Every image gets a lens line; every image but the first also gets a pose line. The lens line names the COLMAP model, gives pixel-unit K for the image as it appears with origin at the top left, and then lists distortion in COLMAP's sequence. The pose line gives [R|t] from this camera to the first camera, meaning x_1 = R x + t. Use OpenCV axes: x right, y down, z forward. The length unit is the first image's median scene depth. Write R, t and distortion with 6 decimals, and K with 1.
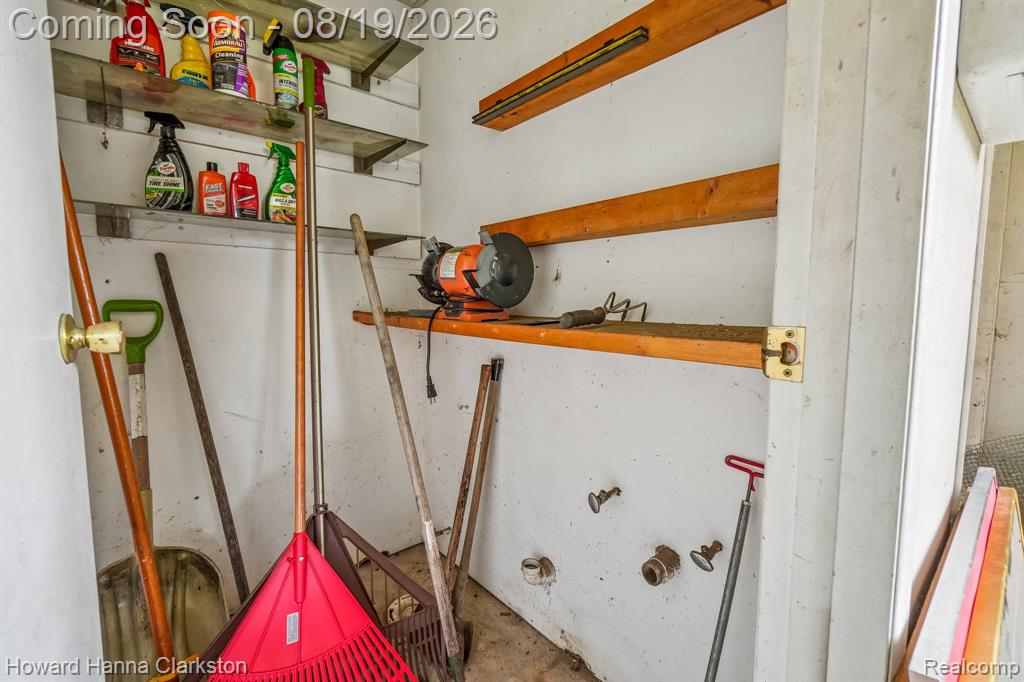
lens RADIAL K [[445.1, 0, 513.1], [0, 445.1, 337.0], [0, 0, 1]] dist [-0.001097, 0.001321]
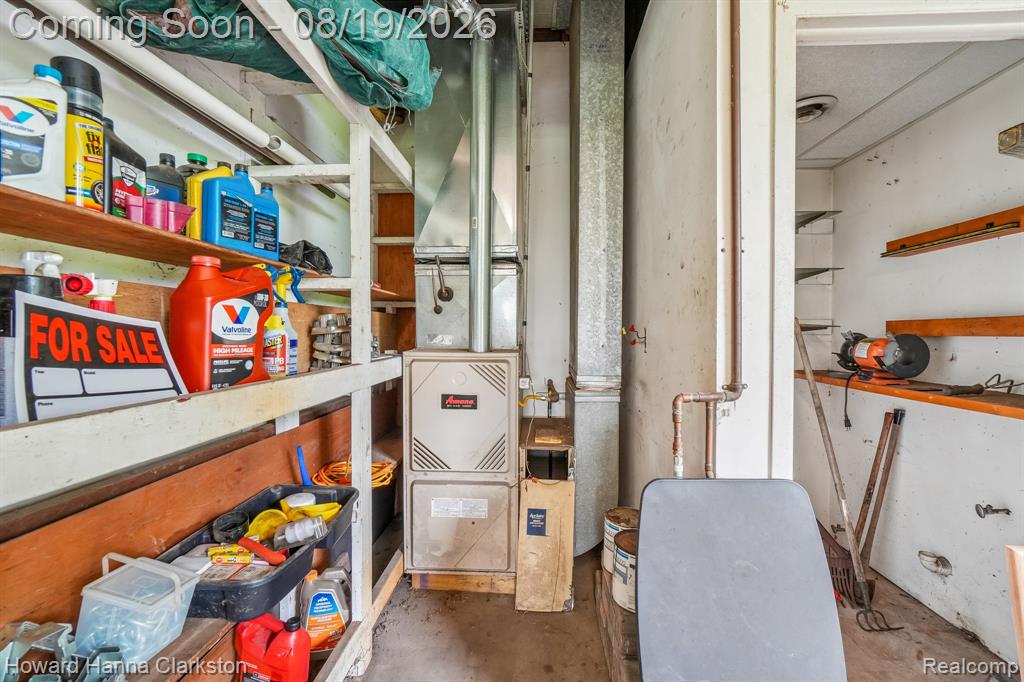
lens RADIAL K [[445.1, 0, 520.6], [0, 445.1, 335.6], [0, 0, 1]] dist [-0.001097, 0.001321]
pose [[0.731751, 0.008384, -0.681521, 0.056153], [-0.064946, 0.996232, -0.057478, -0.032075], [0.678471, 0.086322, 0.729538, -1.070464]]
